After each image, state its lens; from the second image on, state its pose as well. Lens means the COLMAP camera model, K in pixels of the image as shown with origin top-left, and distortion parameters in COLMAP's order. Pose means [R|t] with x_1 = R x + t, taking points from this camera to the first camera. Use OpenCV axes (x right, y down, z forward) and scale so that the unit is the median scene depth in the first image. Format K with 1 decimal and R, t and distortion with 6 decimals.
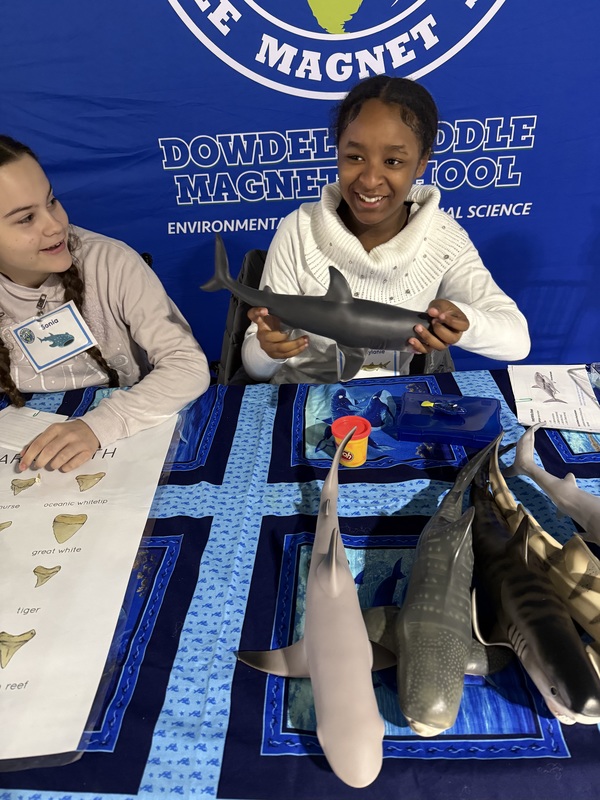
lens RADIAL K [[563.1, 0, 306.6], [0, 563.1, 402.9], [0, 0, 1]] dist [0.032995, -0.058466]
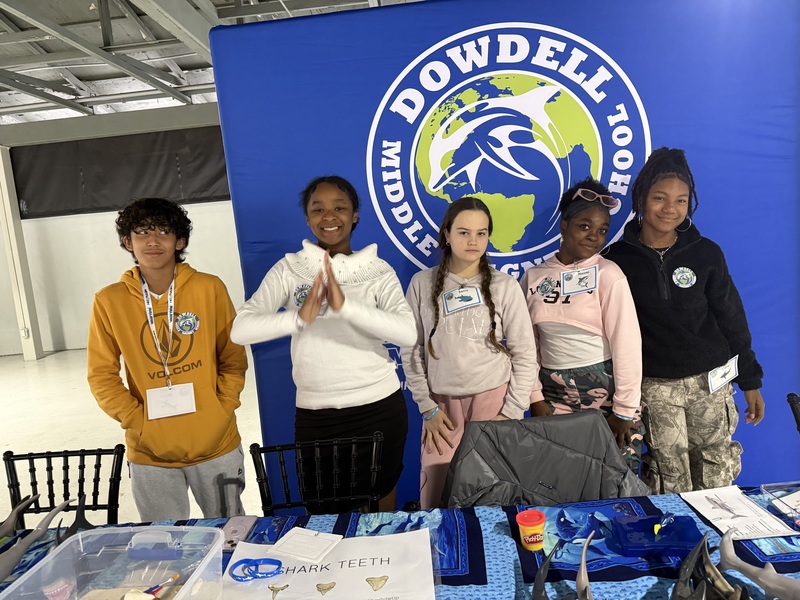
lens RADIAL K [[559.6, 0, 399.5], [0, 559.6, 305.1], [0, 0, 1]] dist [0.029187, -0.041519]
pose [[0.997621, -0.035140, -0.059316, -0.136493], [0.006694, 0.905663, -0.423945, 0.059349], [0.068618, 0.422539, 0.903744, -0.230116]]
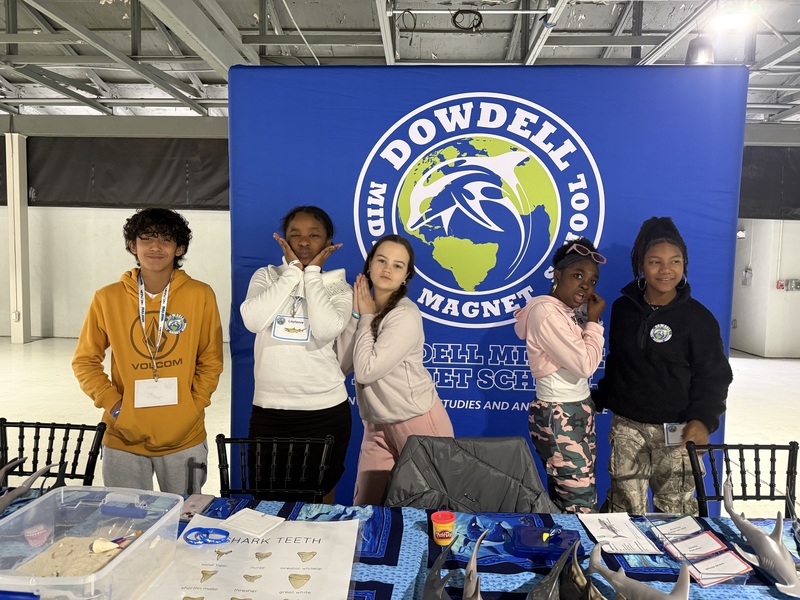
lens RADIAL K [[554.8, 0, 400.0], [0, 554.8, 300.0], [0, 0, 1]] dist [0.091849, -0.134877]
pose [[0.996279, 0.072727, -0.046259, -0.068603], [-0.085967, 0.877188, -0.472388, 0.124091], [0.006223, 0.474607, 0.880176, -0.367359]]
